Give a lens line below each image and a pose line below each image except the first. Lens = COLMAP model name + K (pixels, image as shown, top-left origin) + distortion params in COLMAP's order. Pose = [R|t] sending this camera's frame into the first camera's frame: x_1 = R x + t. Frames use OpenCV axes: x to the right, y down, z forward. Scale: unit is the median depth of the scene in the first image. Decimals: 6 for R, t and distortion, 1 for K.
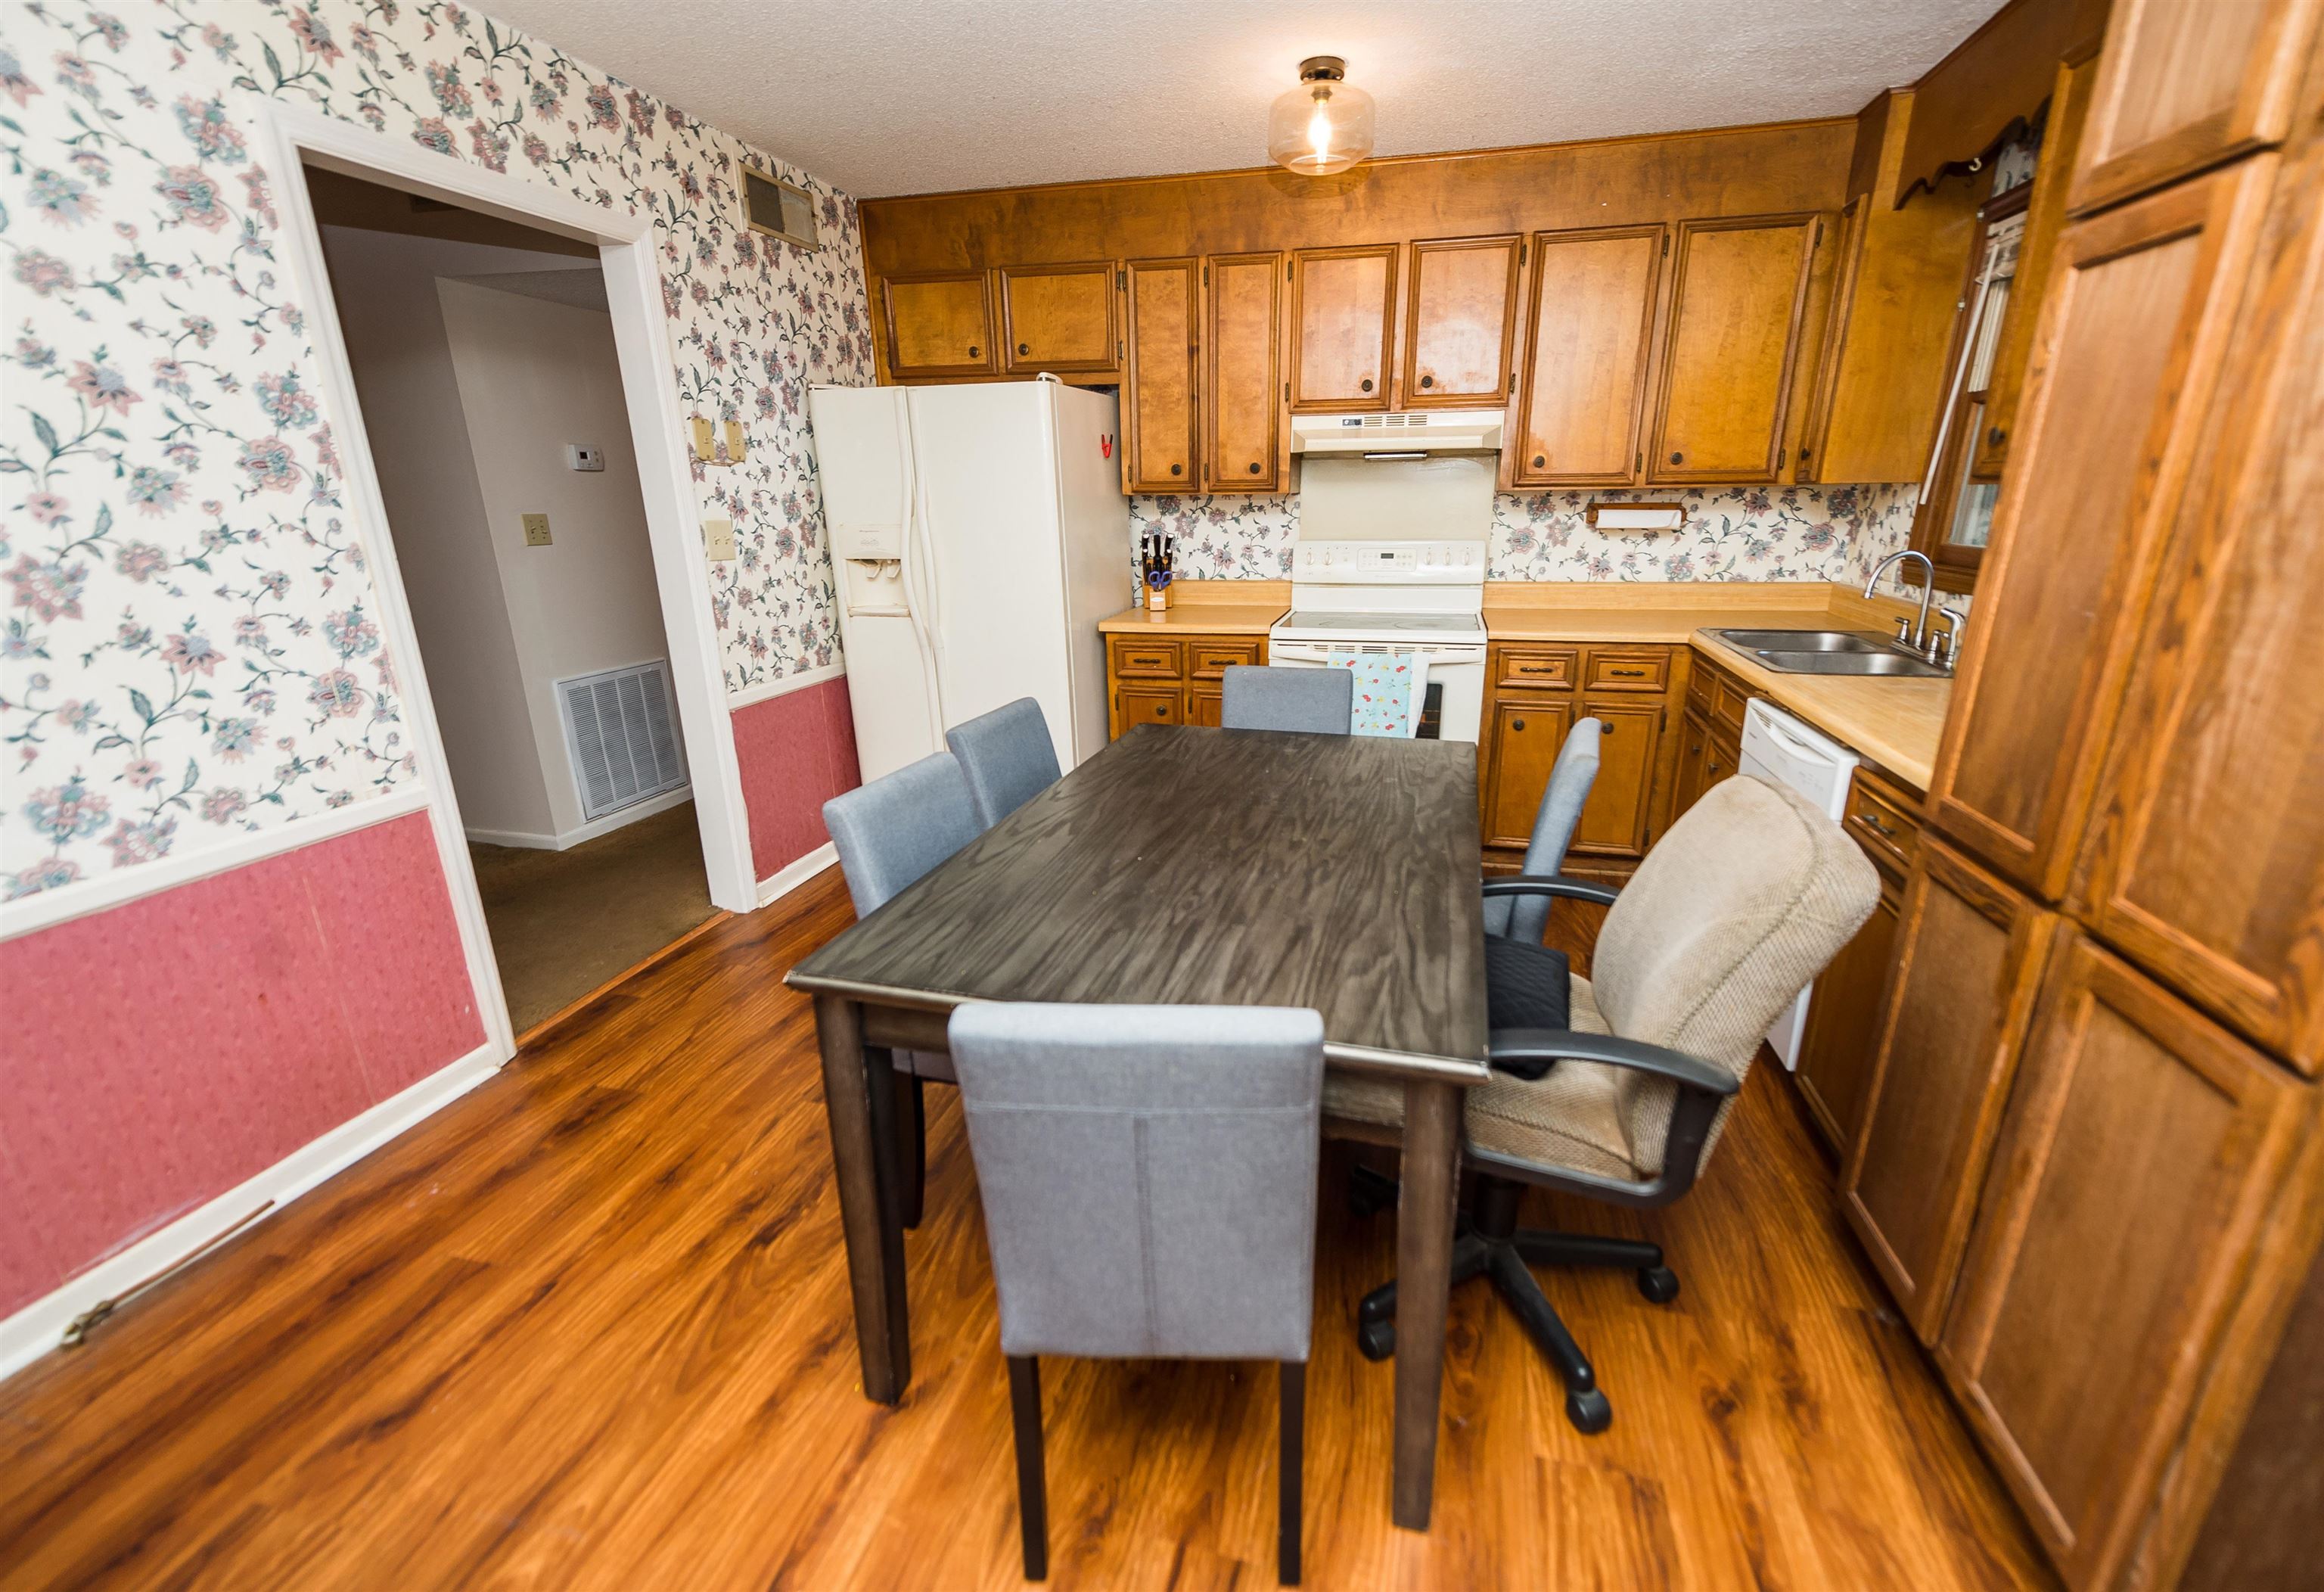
lens RADIAL K [[960.3, 0, 1216.1], [0, 960.3, 802.7], [0, 0, 1]] dist [0.011929, -0.003001]
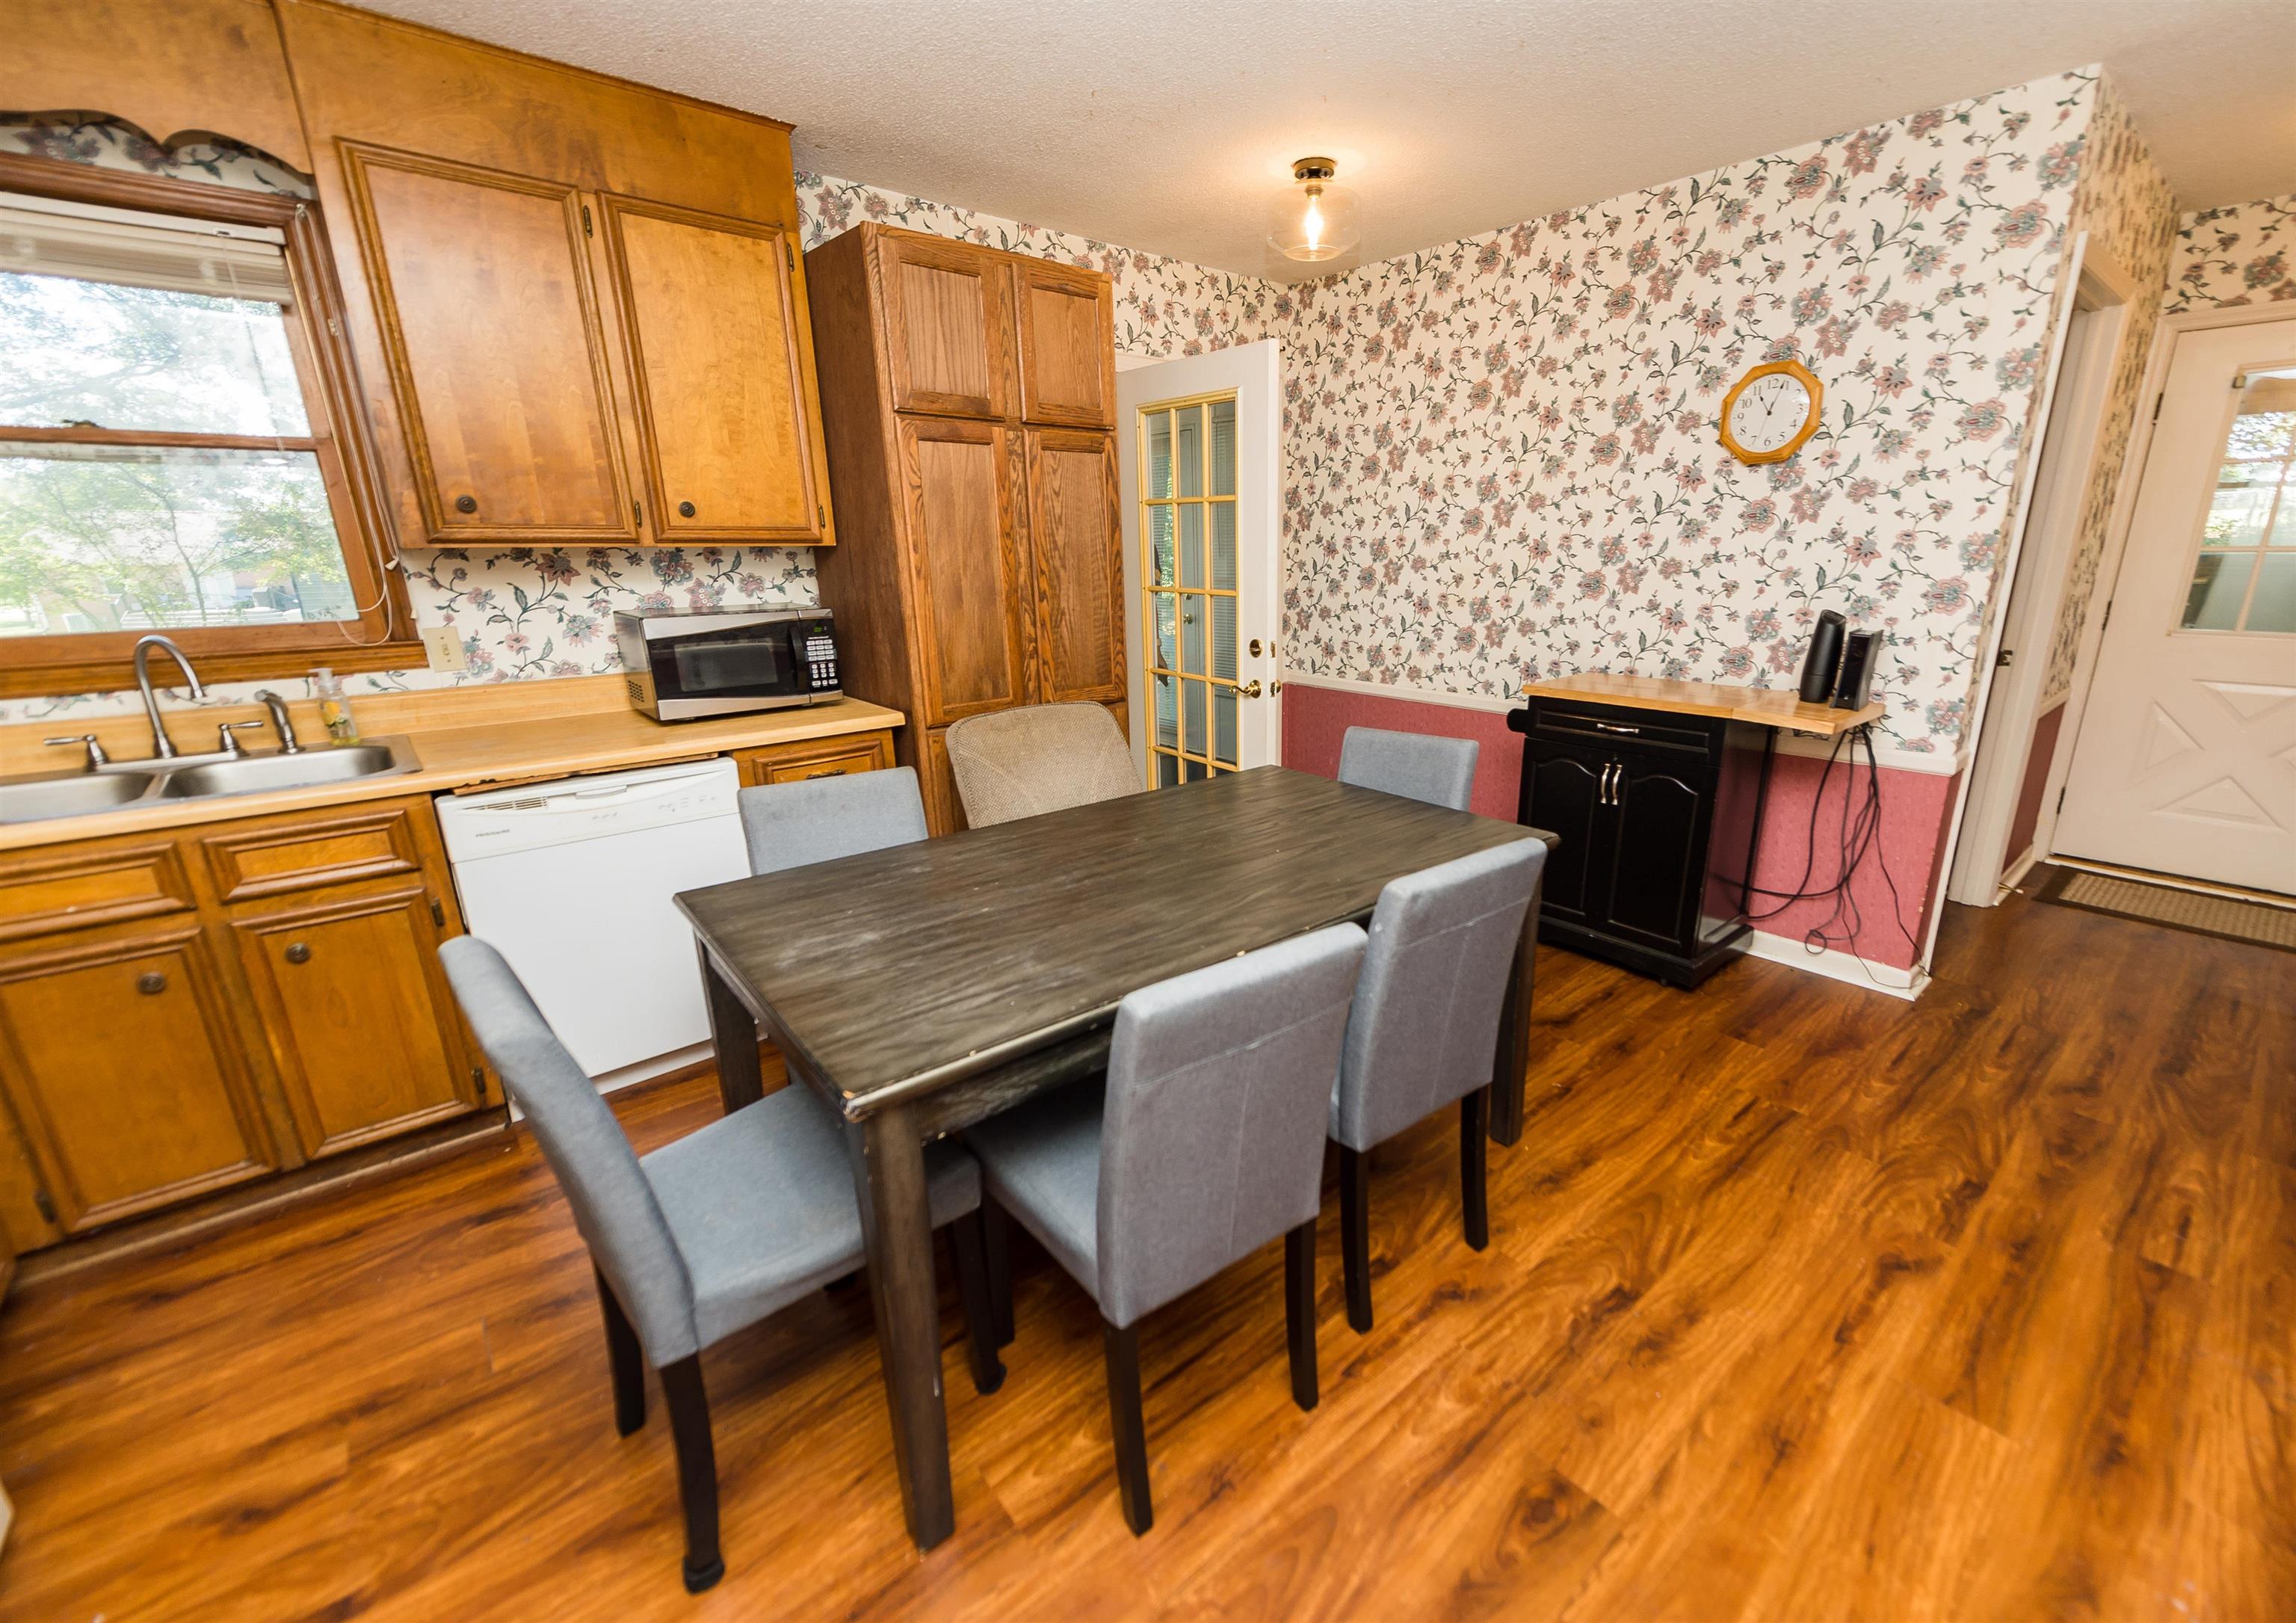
lens RADIAL K [[937.7, 0, 1212.3], [0, 937.7, 835.2], [0, 0, 1]] dist [0.001971, -0.001232]
pose [[-0.800545, -0.166018, 0.575817, -0.322295], [0.199275, 0.832434, 0.517052, -0.272017], [-0.565170, 0.528669, -0.633318, 0.847932]]
